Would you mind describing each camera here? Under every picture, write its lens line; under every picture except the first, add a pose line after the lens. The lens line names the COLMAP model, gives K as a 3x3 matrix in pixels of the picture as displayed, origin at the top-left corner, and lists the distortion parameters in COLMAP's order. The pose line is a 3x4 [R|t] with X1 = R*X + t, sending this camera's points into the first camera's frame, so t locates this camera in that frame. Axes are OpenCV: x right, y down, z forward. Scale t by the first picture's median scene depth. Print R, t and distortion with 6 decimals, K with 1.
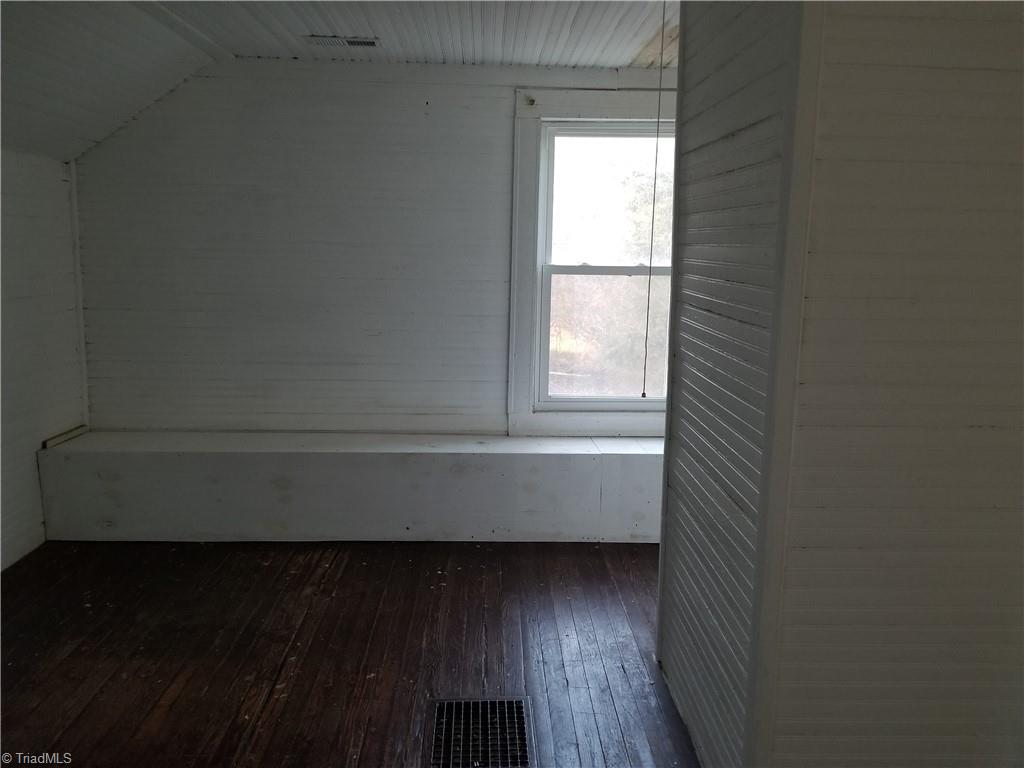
lens RADIAL K [[803.0, 0, 534.4], [0, 803.0, 379.1], [0, 0, 1]] dist [0.069207, -0.092873]
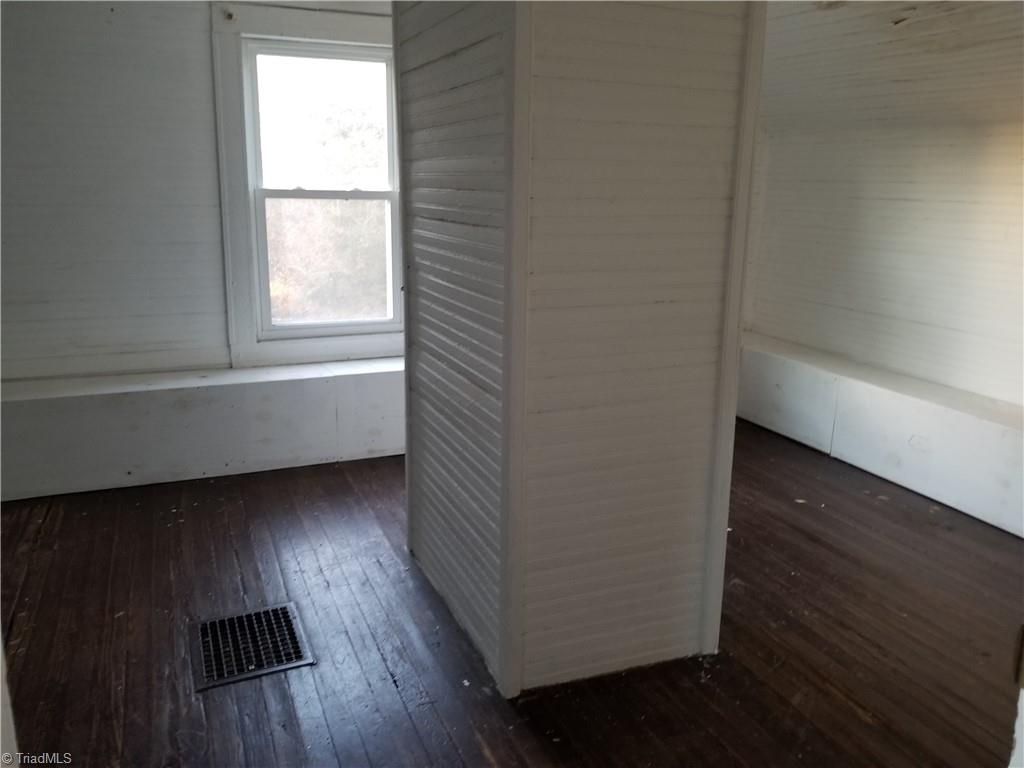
lens RADIAL K [[803.0, 0, 525.7], [0, 803.0, 388.4], [0, 0, 1]] dist [0.069207, -0.092873]
pose [[0.930516, -0.091102, 0.354740, -0.069372], [0.064449, 0.994185, 0.086265, 0.044445], [-0.360536, -0.057408, 0.930977, -0.063976]]
